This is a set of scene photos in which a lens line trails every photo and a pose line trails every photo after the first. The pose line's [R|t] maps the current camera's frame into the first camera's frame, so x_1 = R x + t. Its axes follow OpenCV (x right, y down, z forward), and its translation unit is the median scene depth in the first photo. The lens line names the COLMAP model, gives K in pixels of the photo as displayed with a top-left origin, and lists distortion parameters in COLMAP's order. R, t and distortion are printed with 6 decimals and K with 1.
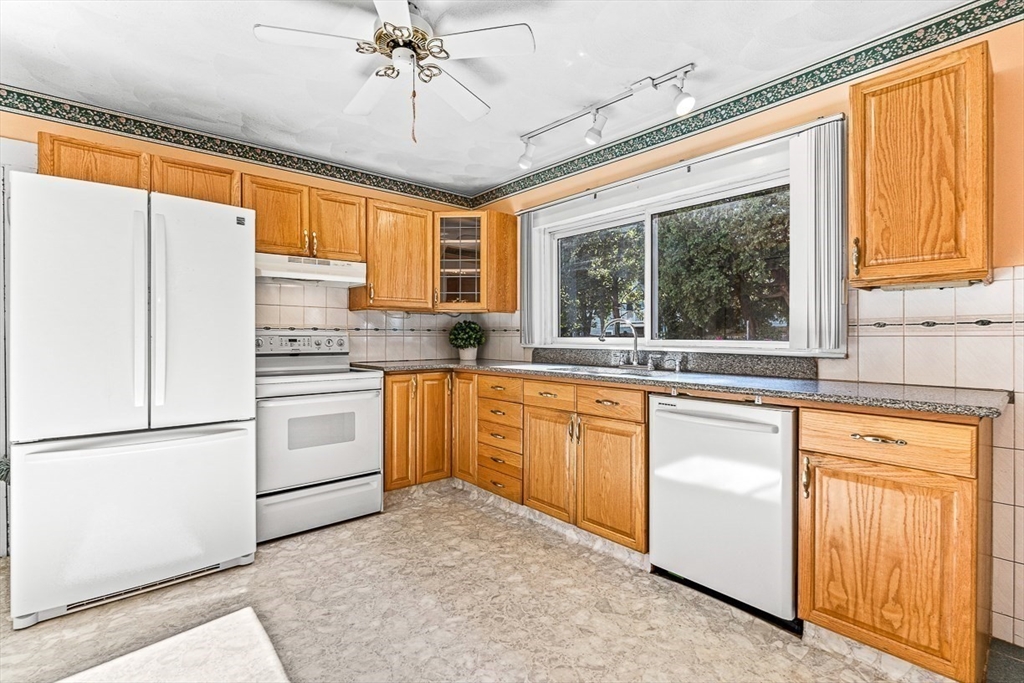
lens RADIAL K [[463.8, 0, 512.0], [0, 463.8, 341.5], [0, 0, 1]] dist [-0.000094, -0.000090]
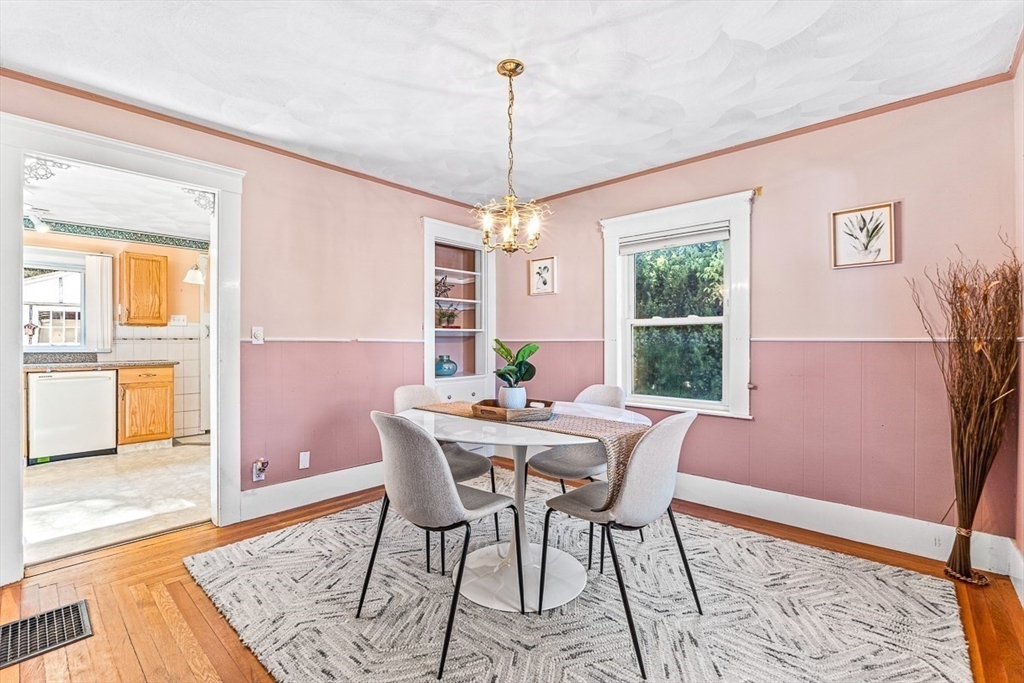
lens RADIAL K [[463.8, 0, 512.0], [0, 463.8, 341.5], [0, 0, 1]] dist [-0.000094, -0.000090]
pose [[-0.102352, 0.003179, 0.994743, -2.298566], [0.007630, 0.999968, -0.002410, 0.001687], [-0.994719, 0.007343, -0.102373, -1.021205]]
